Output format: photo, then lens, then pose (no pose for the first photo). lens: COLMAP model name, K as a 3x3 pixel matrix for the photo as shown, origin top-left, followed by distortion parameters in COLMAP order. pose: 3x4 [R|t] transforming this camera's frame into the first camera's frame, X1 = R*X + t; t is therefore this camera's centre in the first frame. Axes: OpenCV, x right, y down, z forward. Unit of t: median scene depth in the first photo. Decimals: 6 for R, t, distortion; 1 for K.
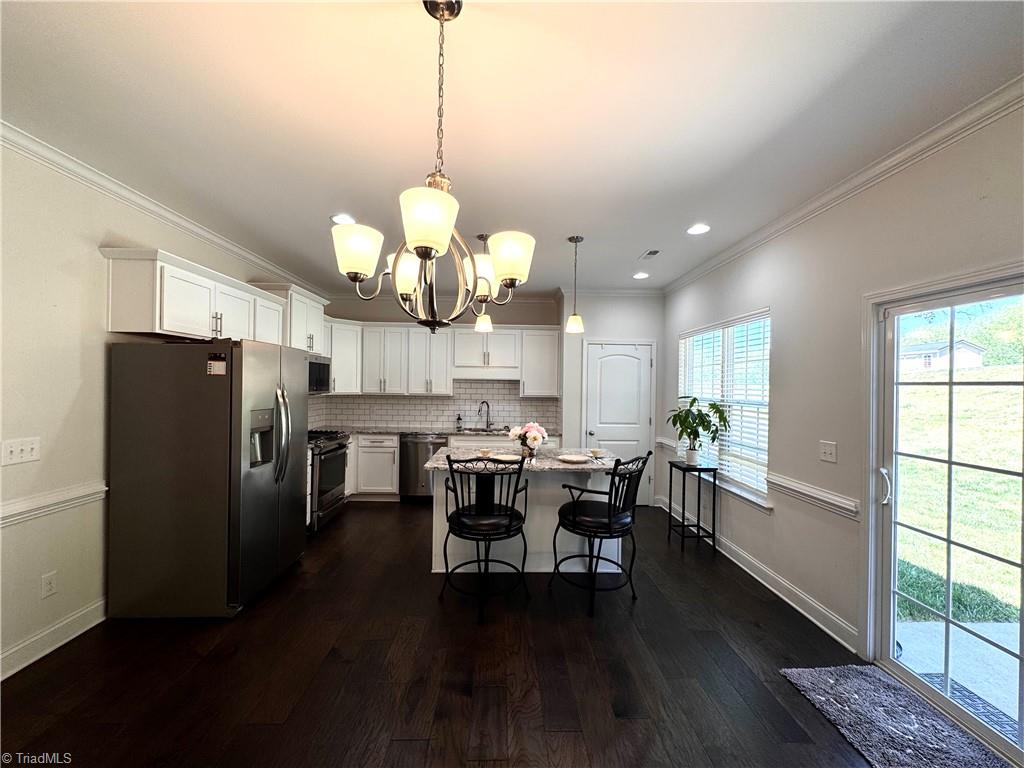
lens RADIAL K [[408.3, 0, 513.5], [0, 408.3, 385.1], [0, 0, 1]] dist [-0.001674, 0.000533]
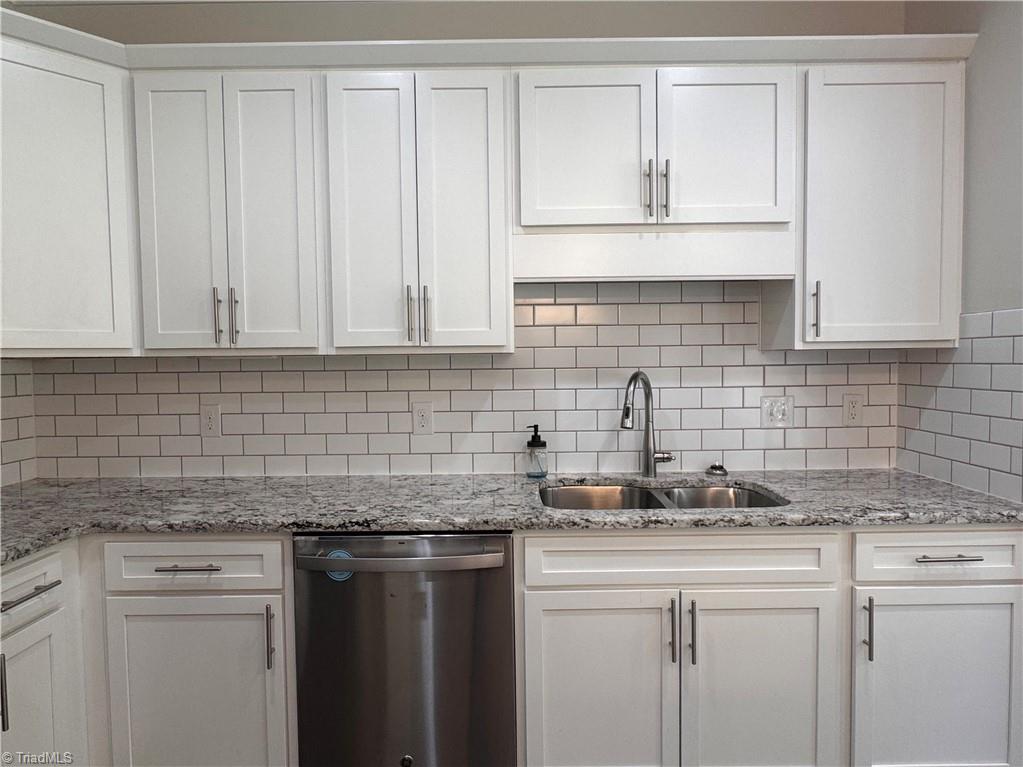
lens RADIAL K [[597.3, 0, 518.1], [0, 597.3, 387.2], [0, 0, 1]] dist [-0.005472, 0.000451]
pose [[0.999191, -0.023696, -0.032491, -0.175267], [0.025109, 0.998725, 0.043799, 0.040052], [0.031412, -0.044580, 0.998512, 0.827306]]
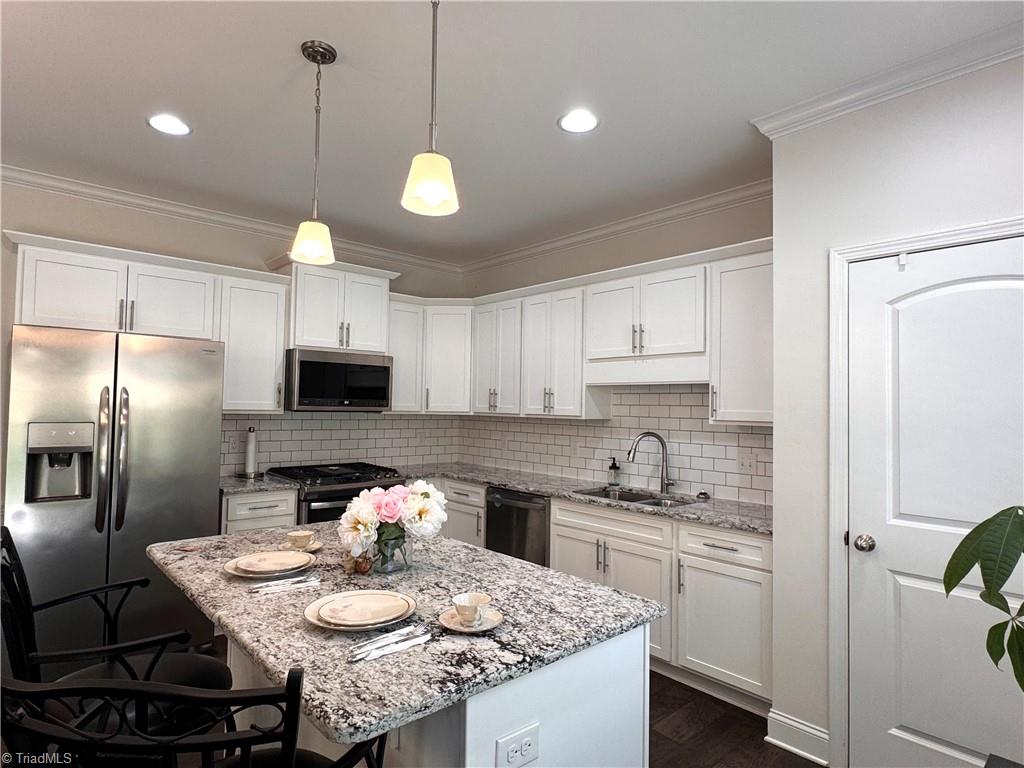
lens RADIAL K [[576.1, 0, 512.5], [0, 576.1, 389.8], [0, 0, 1]] dist [-0.003136, -0.000379]
pose [[0.646555, -0.024109, -0.762487, 0.425095], [-0.007595, 0.999248, -0.038036, 0.022489], [0.762830, 0.030383, 0.645885, 0.608287]]
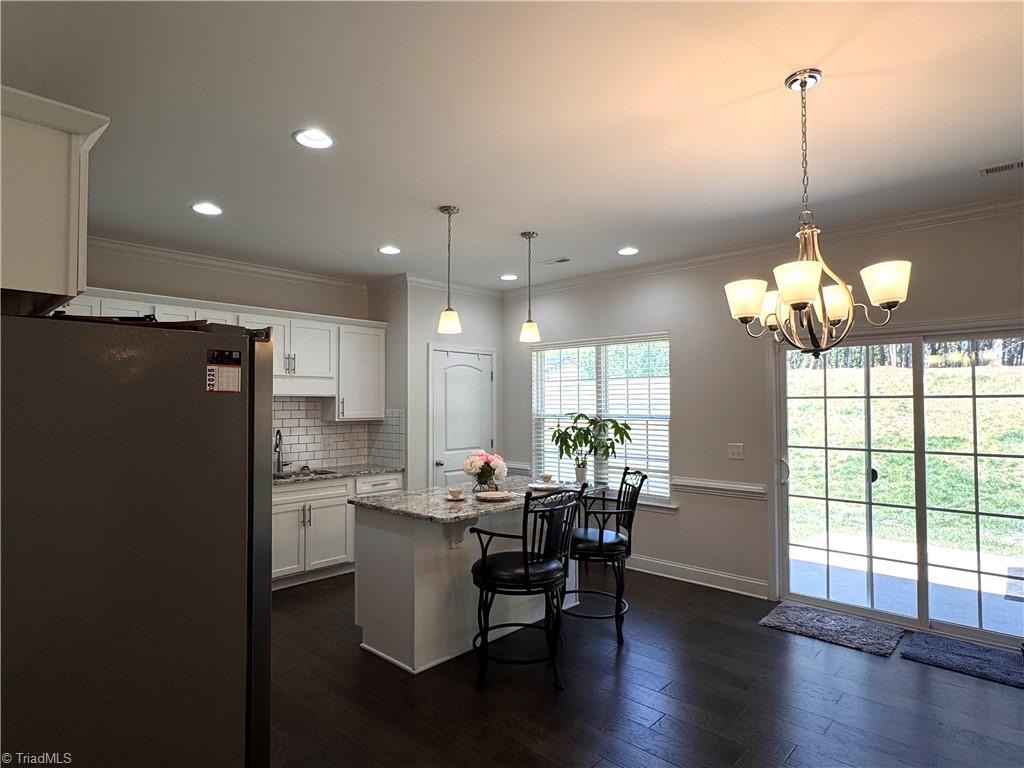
lens RADIAL K [[577.8, 0, 516.9], [0, 577.8, 383.9], [0, 0, 1]] dist [-0.001043, 0.001374]
pose [[0.703690, 0.008877, 0.710451, -0.593514], [0.013169, 0.999587, -0.025534, -0.006825], [-0.710385, 0.027324, 0.703283, 0.125617]]
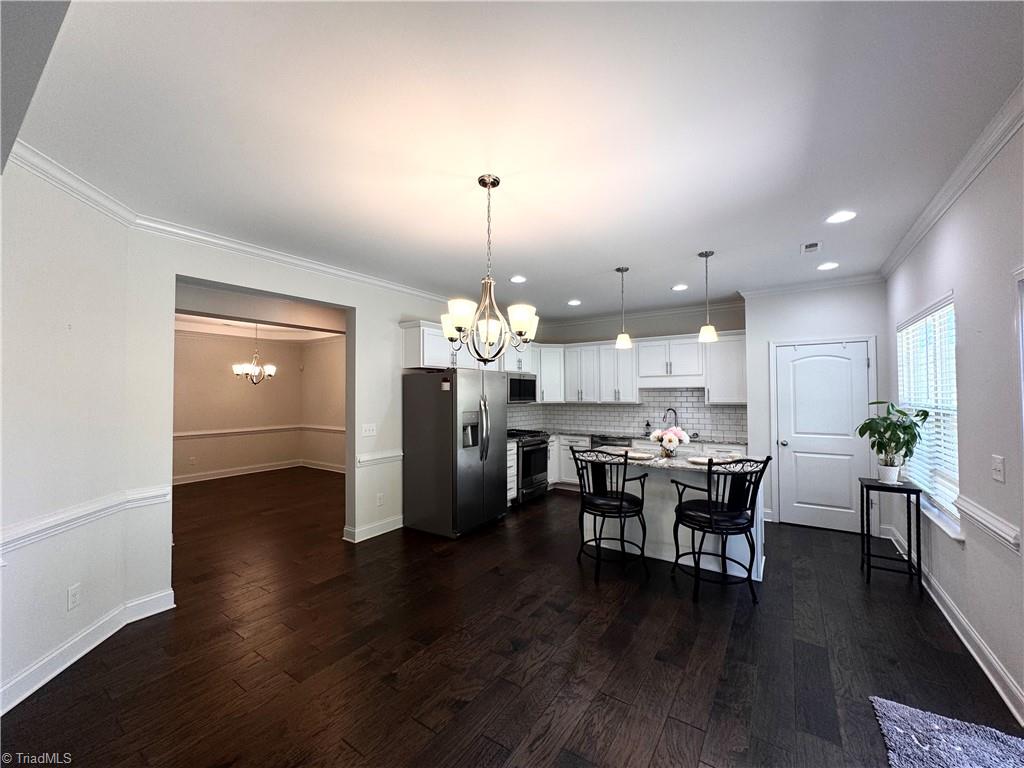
lens RADIAL K [[408.3, 0, 513.5], [0, 408.3, 385.1], [0, 0, 1]] dist [-0.001674, 0.000533]
pose [[0.810987, -0.031861, -0.584196, 0.284130], [0.017168, 0.999382, -0.030671, 0.005446], [0.584812, 0.014845, 0.811033, -0.116824]]
